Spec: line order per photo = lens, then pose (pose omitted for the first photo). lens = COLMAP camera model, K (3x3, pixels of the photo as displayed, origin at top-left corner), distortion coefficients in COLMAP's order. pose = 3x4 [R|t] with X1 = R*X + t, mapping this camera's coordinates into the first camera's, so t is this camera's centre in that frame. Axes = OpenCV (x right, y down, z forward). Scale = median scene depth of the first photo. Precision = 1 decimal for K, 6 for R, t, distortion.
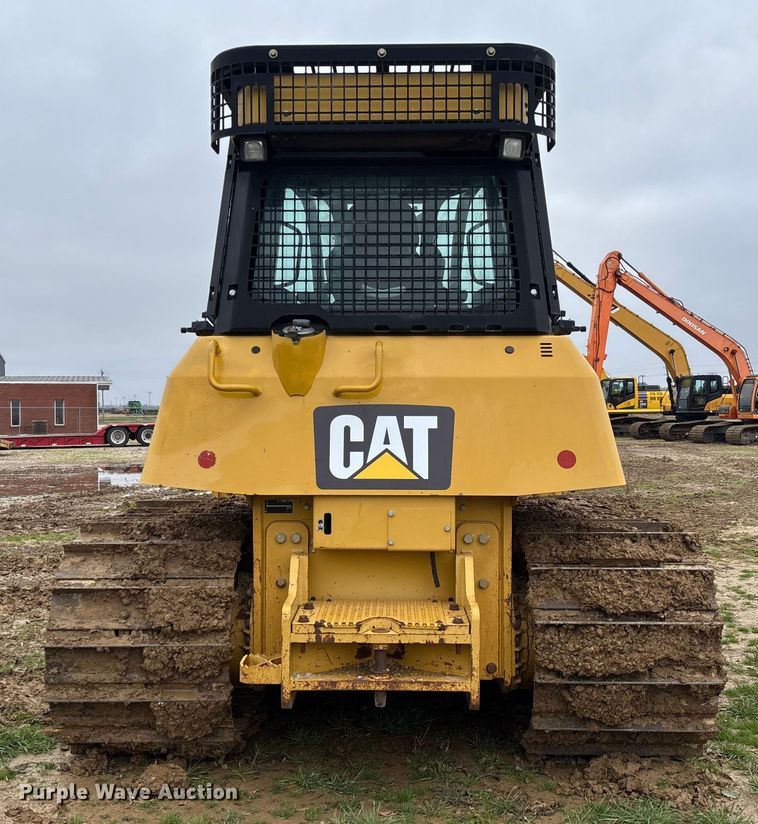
lens RADIAL K [[959.3, 0, 379.0], [0, 959.3, 412.0], [0, 0, 1]] dist [0.203502, -0.638931]
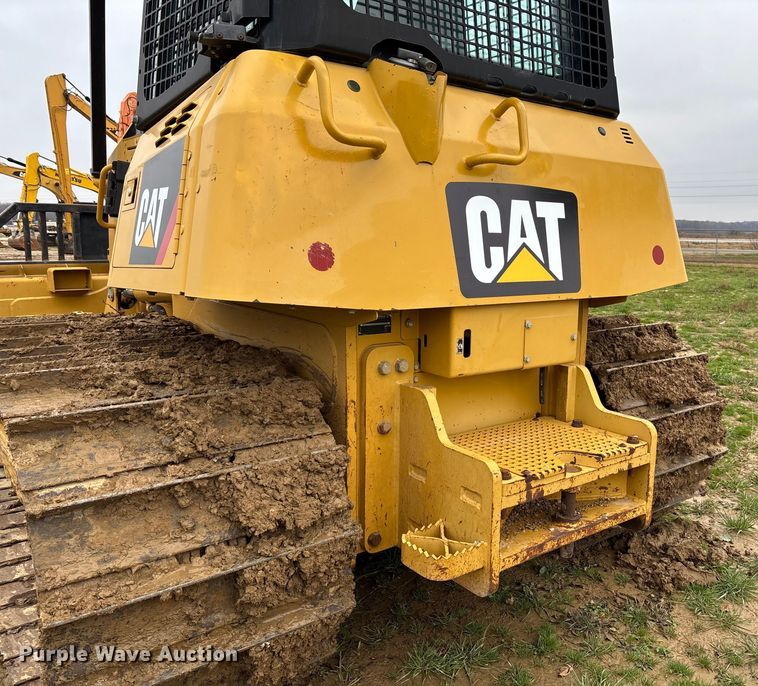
lens RADIAL K [[687.6, 0, 462.6], [0, 687.6, 345.6], [0, 0, 1]] dist [0.089188, -0.113192]
pose [[0.757253, -0.086928, 0.647311, -0.400207], [-0.014952, 0.988536, 0.150244, 0.037194], [-0.652951, -0.123451, 0.747272, 0.598091]]
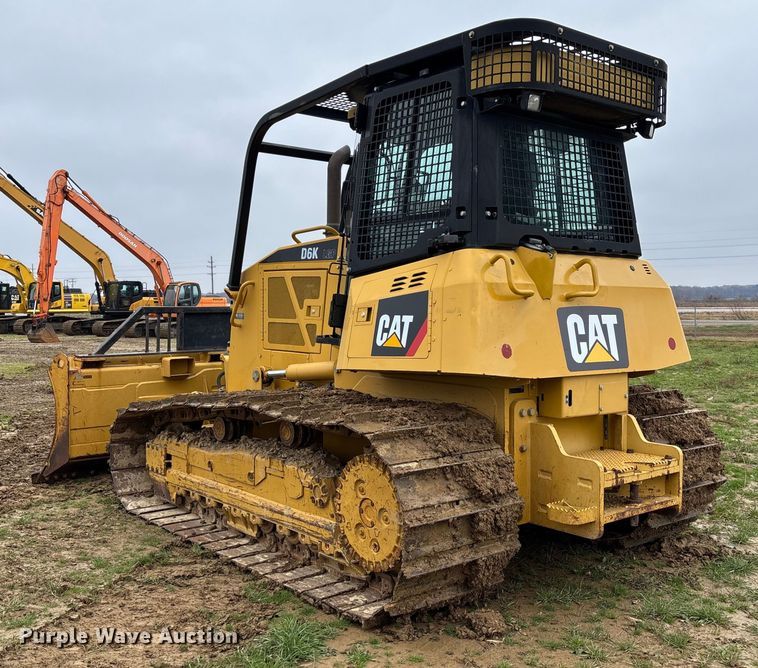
lens RADIAL K [[812.7, 0, 379.3], [0, 812.7, 311.3], [0, 0, 1]] dist [0.051114, -0.019441]
pose [[0.769289, 0.000568, 0.638901, -0.947238], [-0.000302, 1.000000, -0.000526, 0.000008], [-0.638901, 0.000212, 0.769289, 0.316979]]
